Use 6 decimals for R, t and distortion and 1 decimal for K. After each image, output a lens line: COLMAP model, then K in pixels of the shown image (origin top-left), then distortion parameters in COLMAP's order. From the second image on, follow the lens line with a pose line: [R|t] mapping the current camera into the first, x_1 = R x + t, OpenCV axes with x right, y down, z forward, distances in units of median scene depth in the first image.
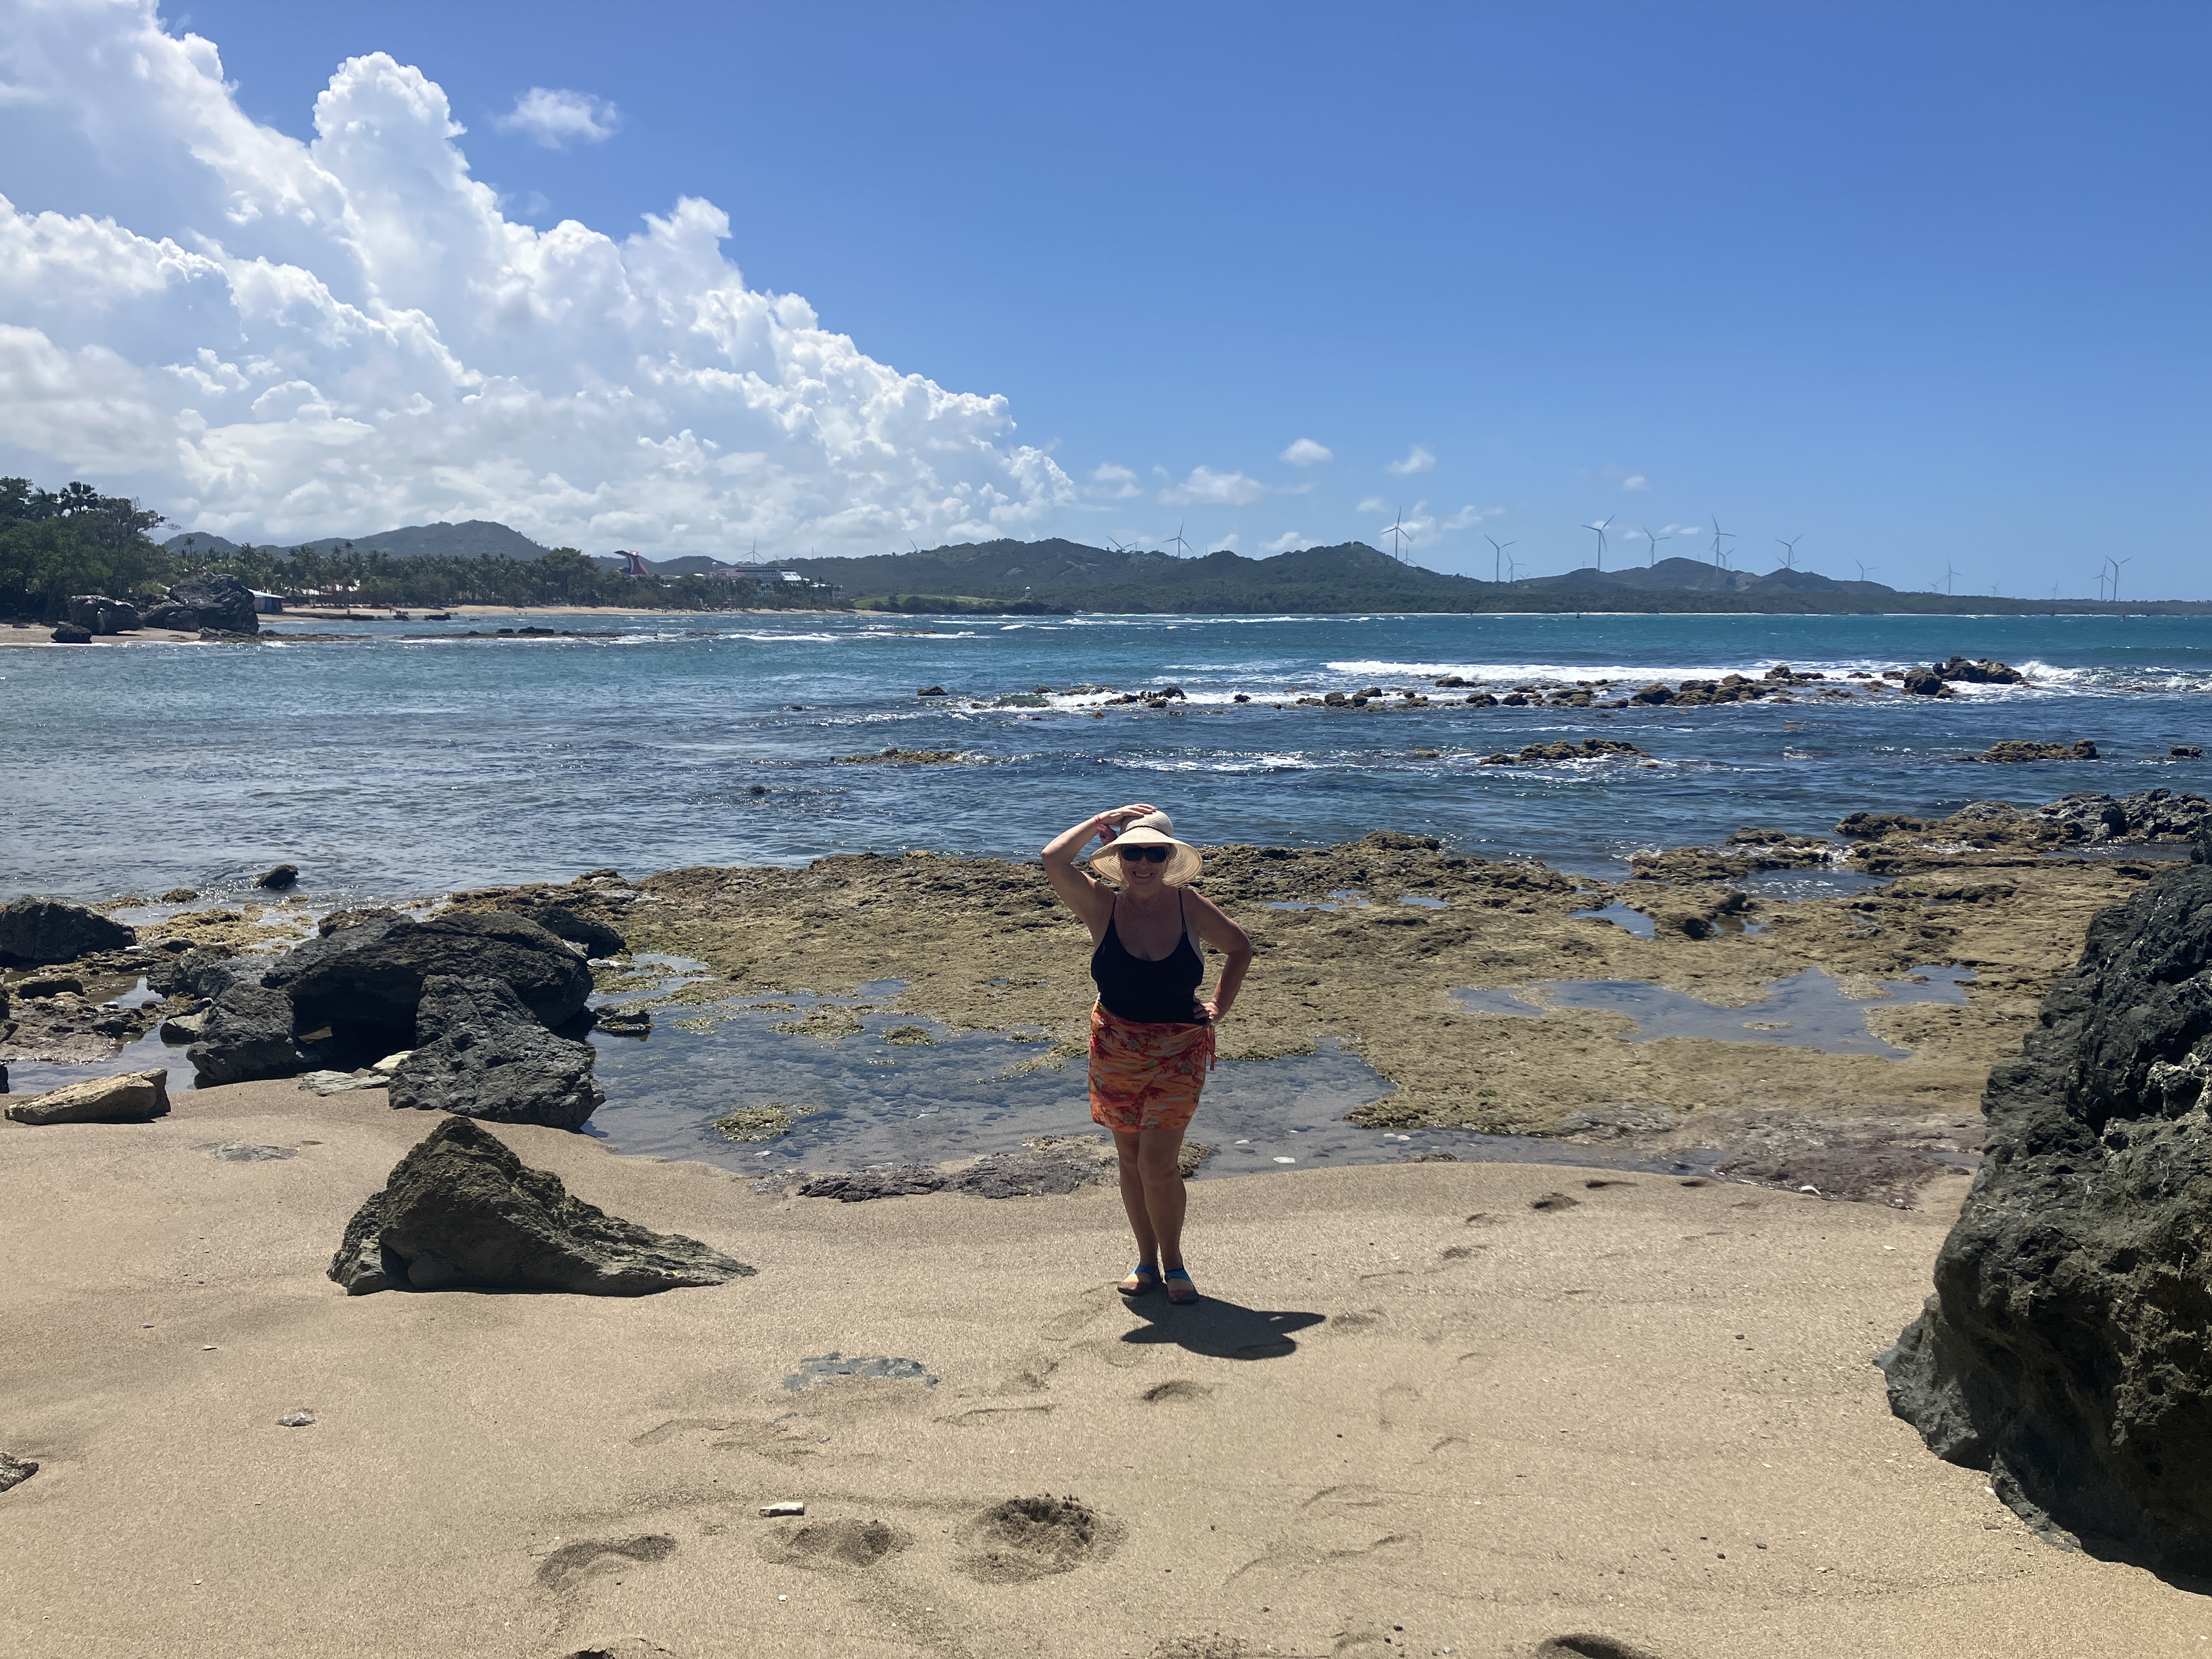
lens RADIAL K [[1797.1, 0, 1106.0], [0, 1797.1, 829.5], [0, 0, 1]] dist [0.077362, -0.108639]
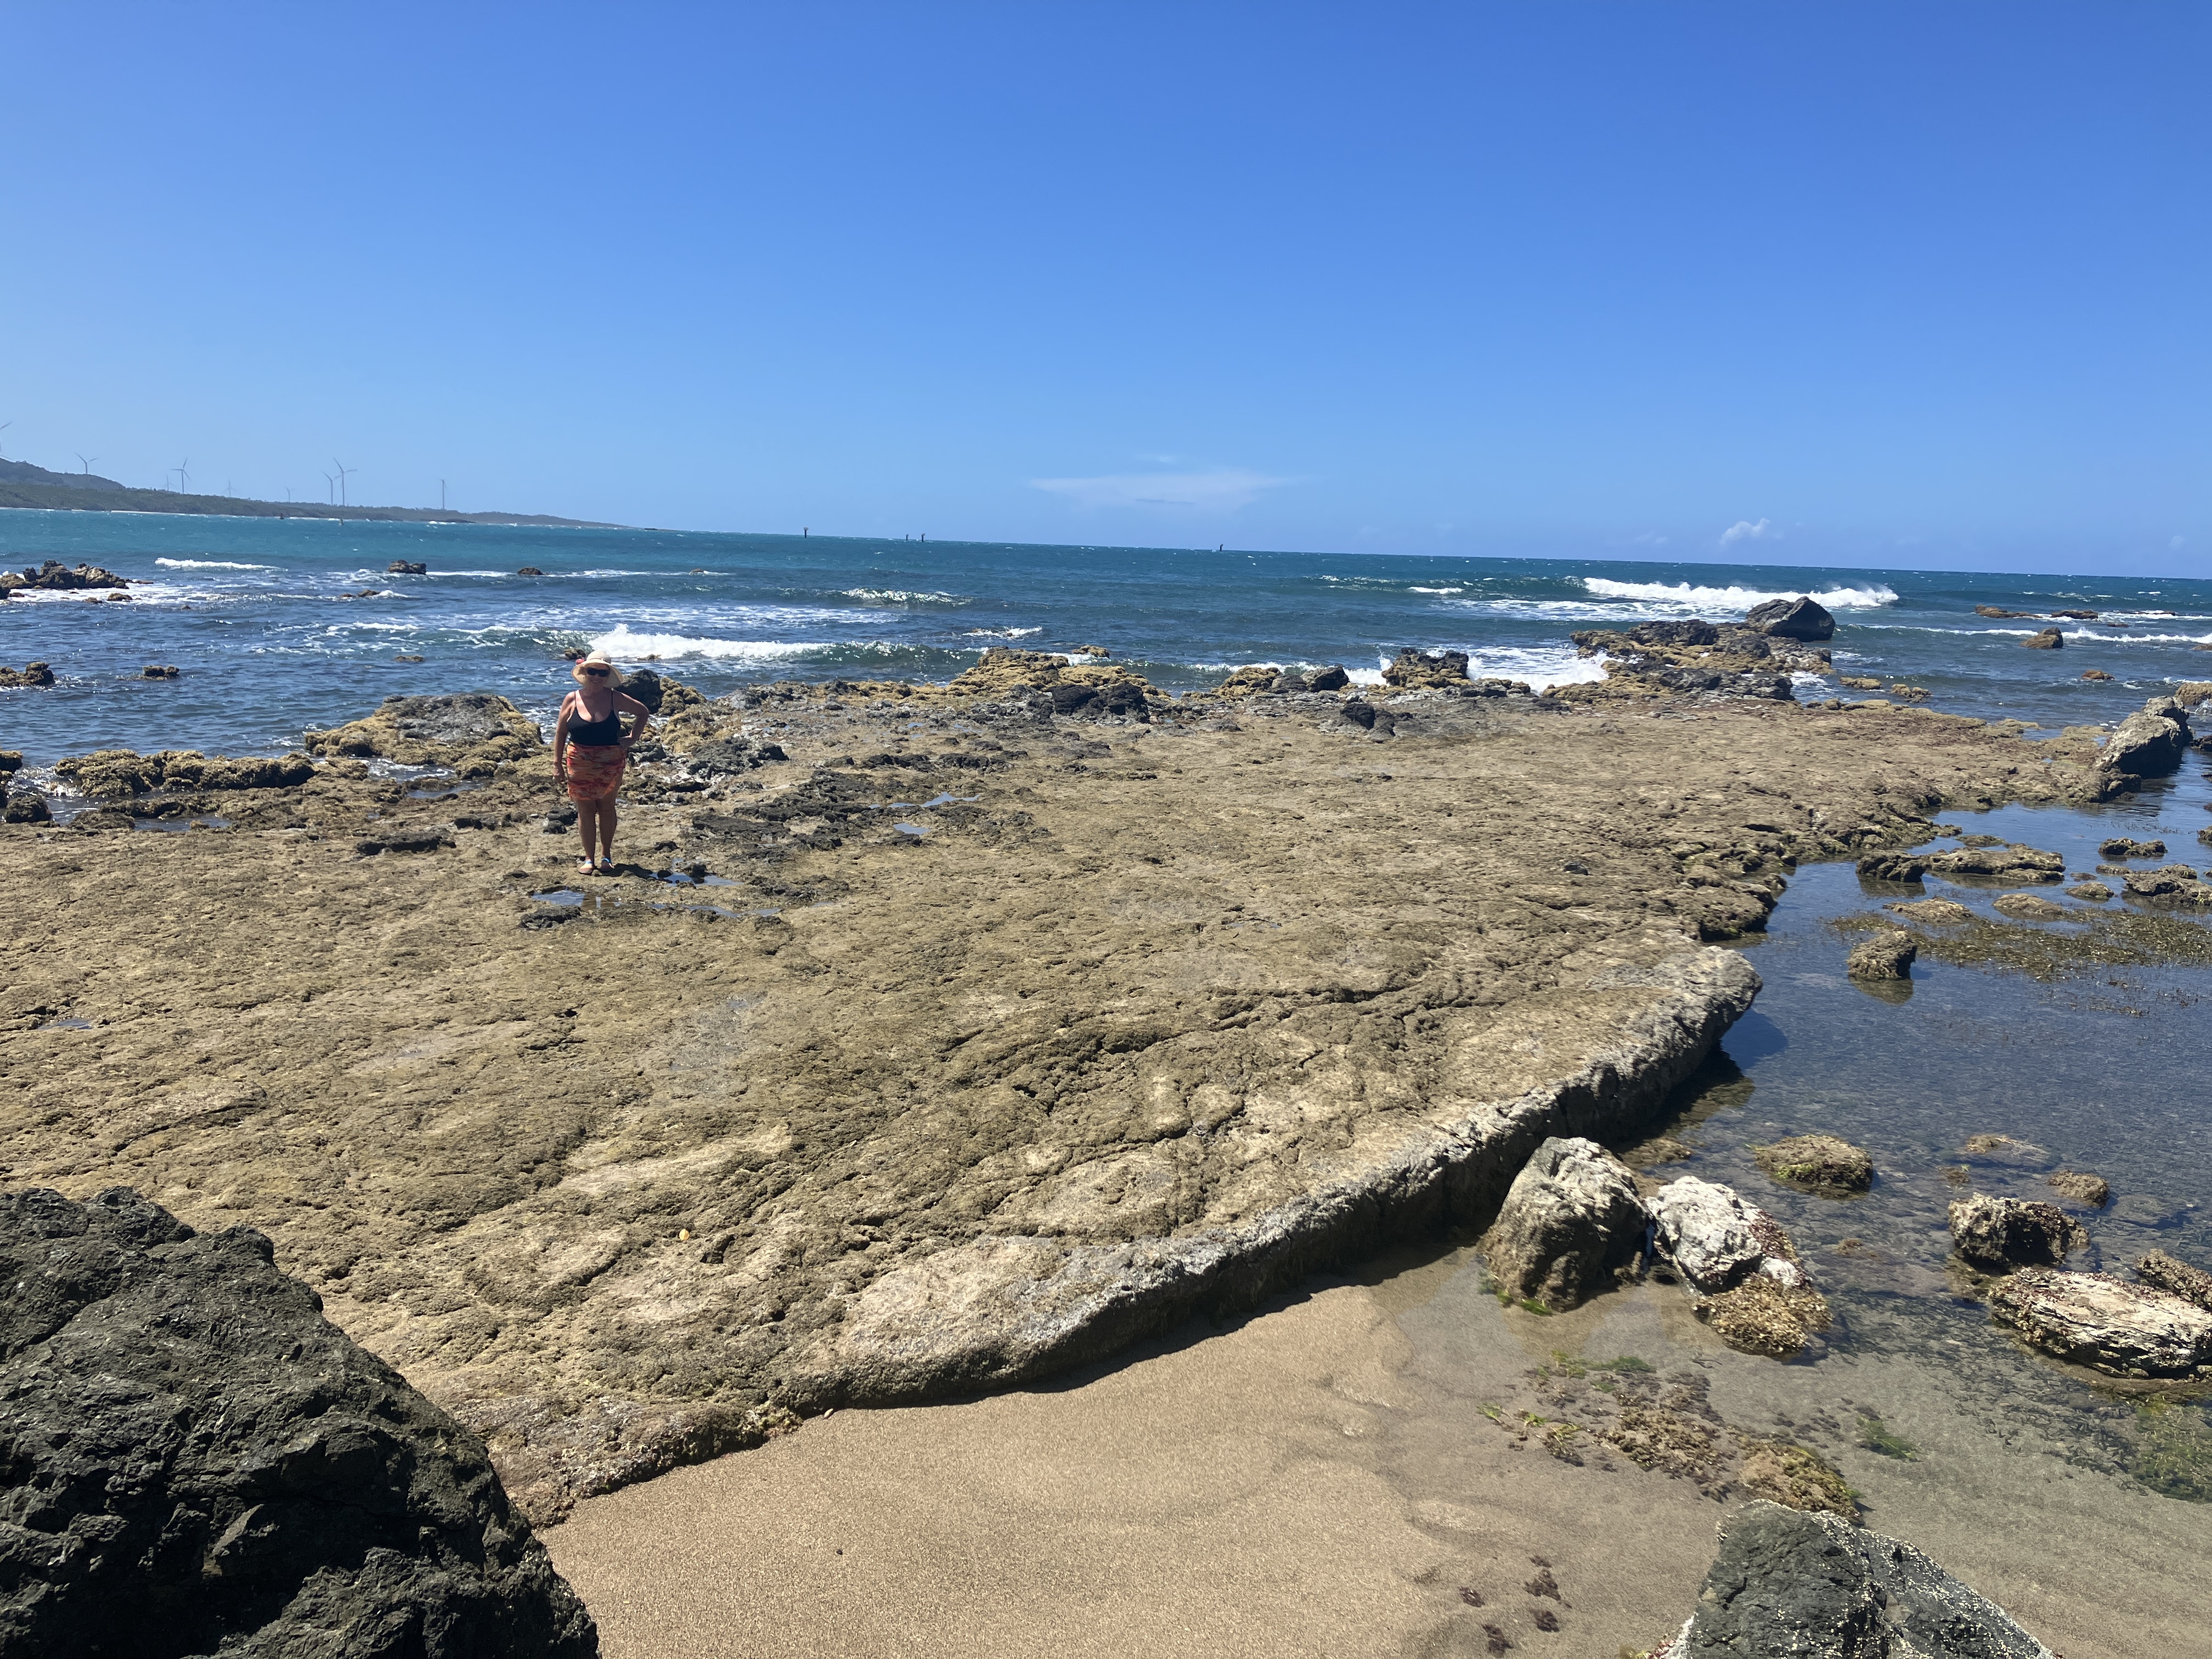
lens RADIAL K [[1738.2, 0, 1106.0], [0, 1738.2, 829.5], [0, 0, 1]] dist [-0.067694, 0.108304]
pose [[0.639091, -0.109170, 0.761344, 1.420195], [0.060349, 0.993941, 0.091864, -0.090588], [-0.766759, -0.012763, 0.641808, 0.367332]]
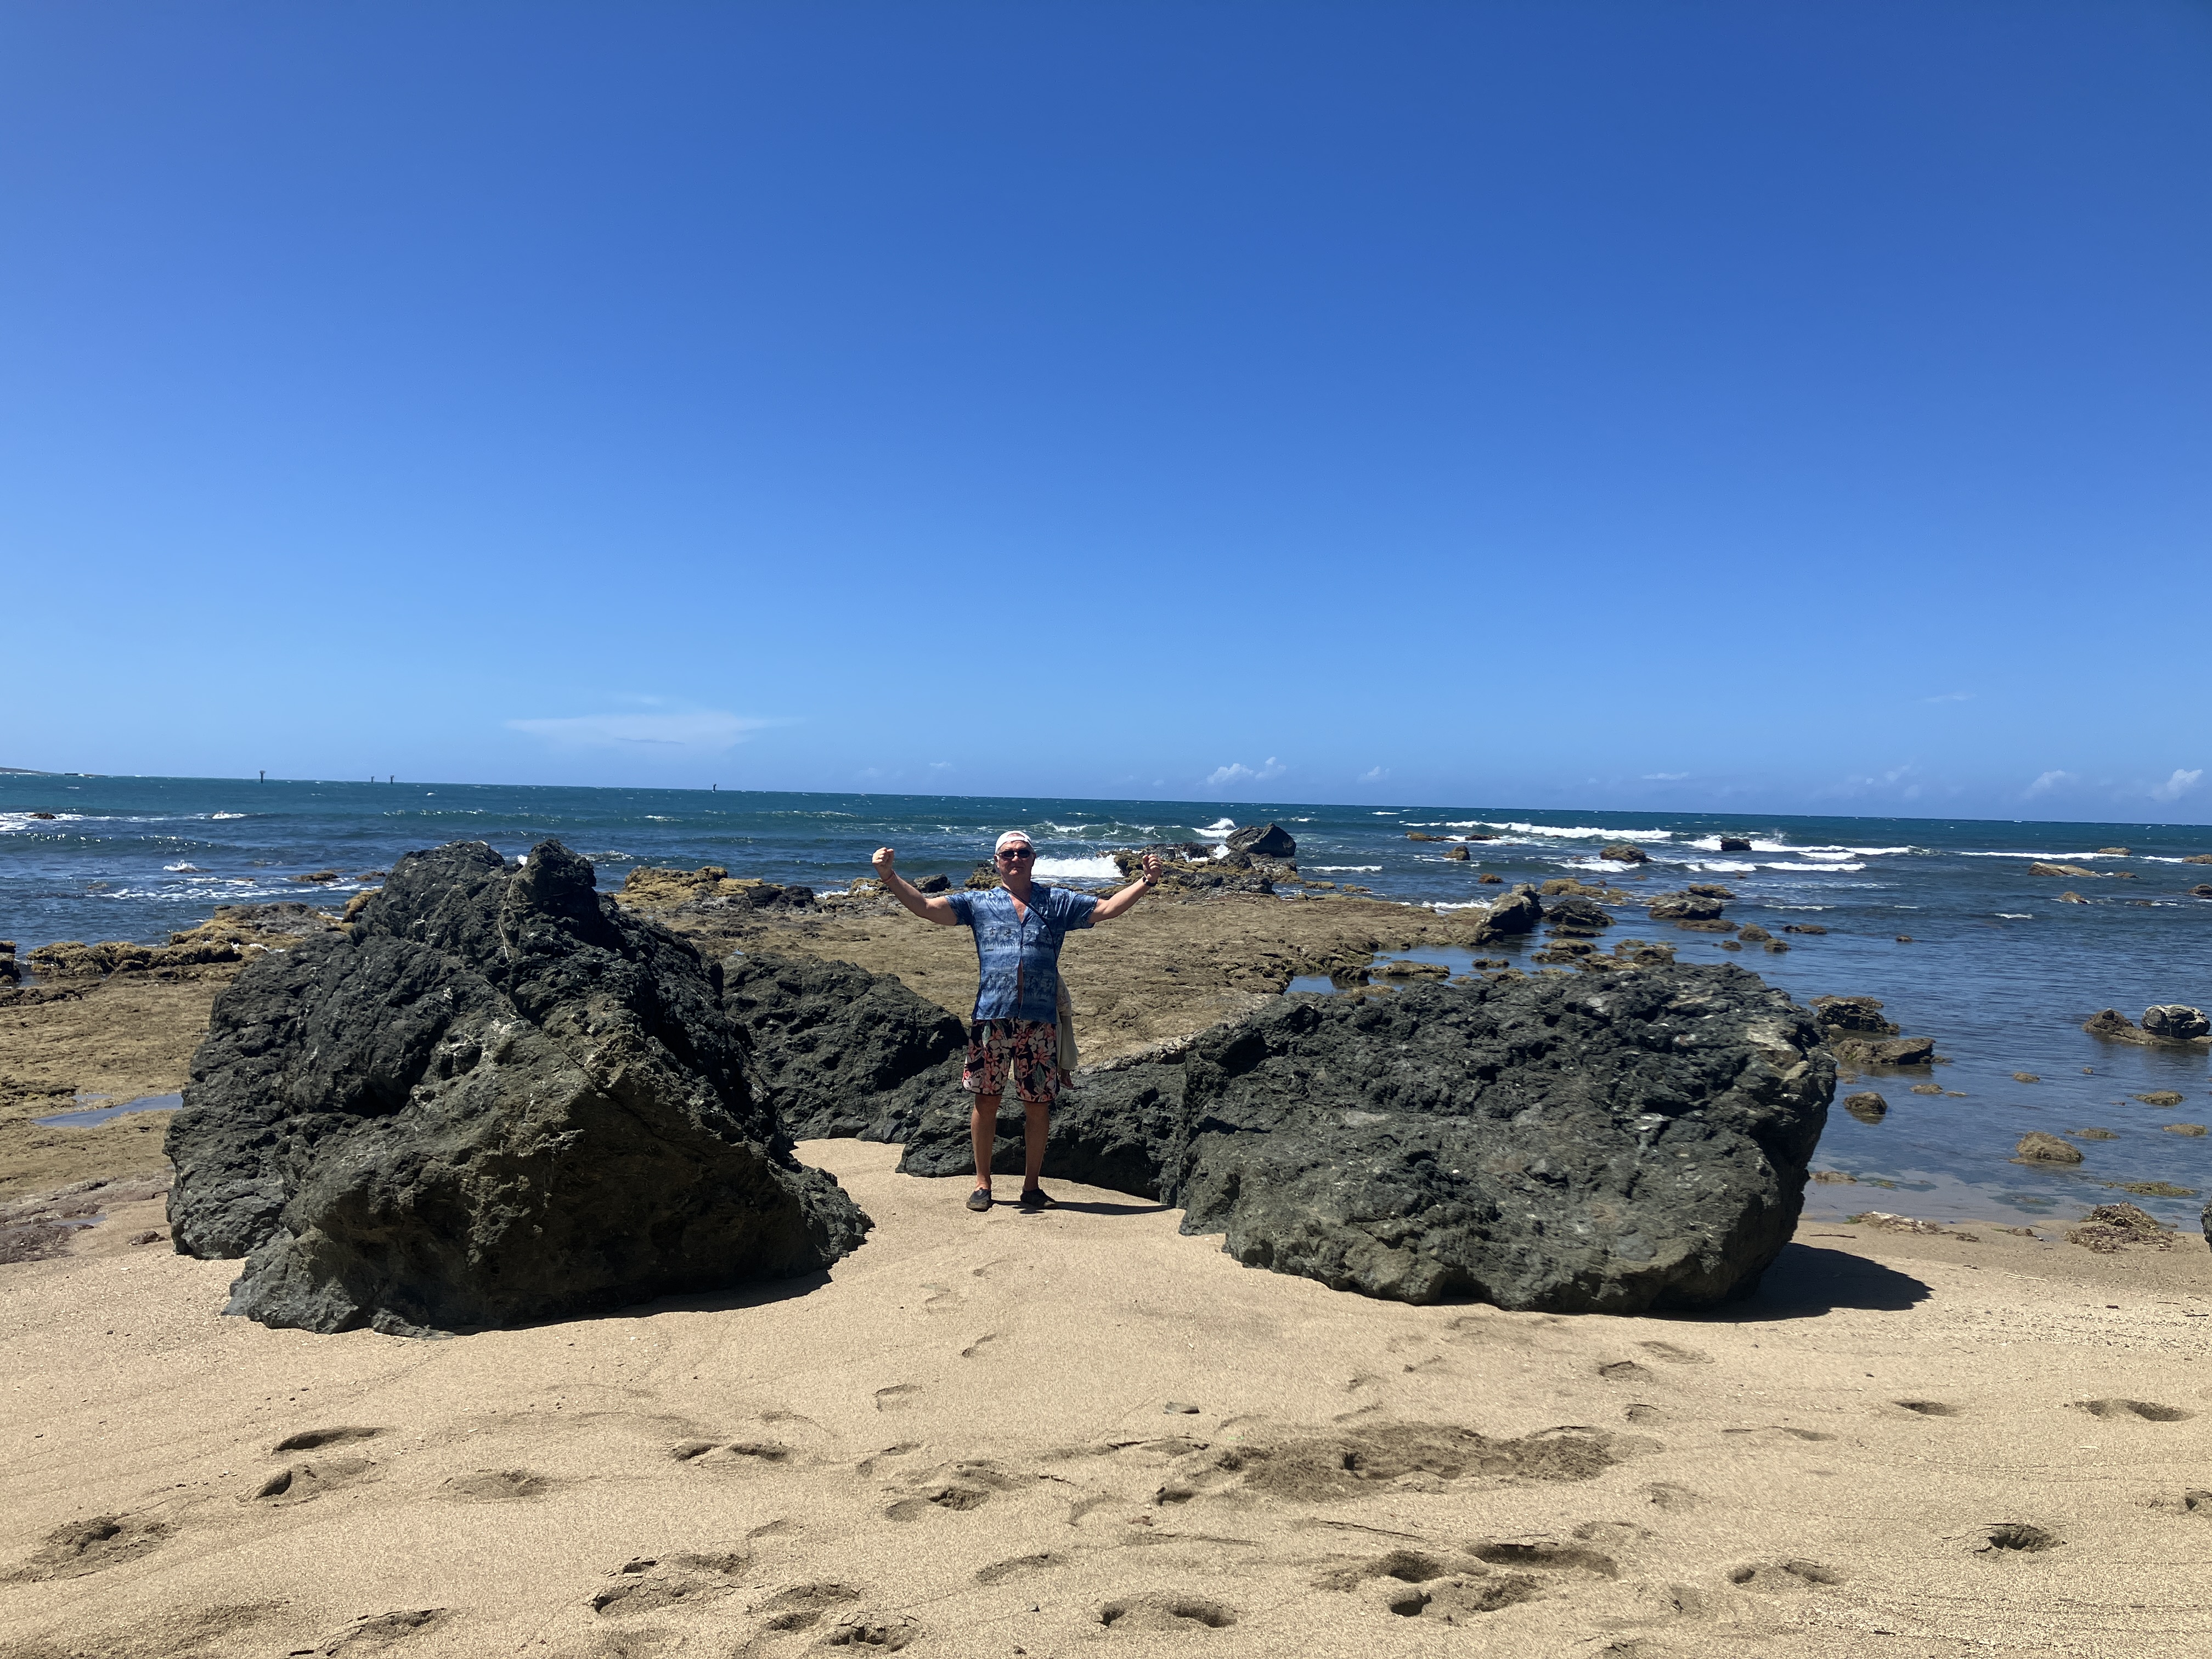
lens RADIAL K [[1797.1, 0, 1106.0], [0, 1797.1, 829.5], [0, 0, 1]] dist [0.077362, -0.108639]
pose [[0.386620, -0.009362, 0.922191, -0.732581], [0.086295, 0.995928, -0.026068, 0.027838], [-0.918193, 0.089659, 0.385854, -0.219094]]
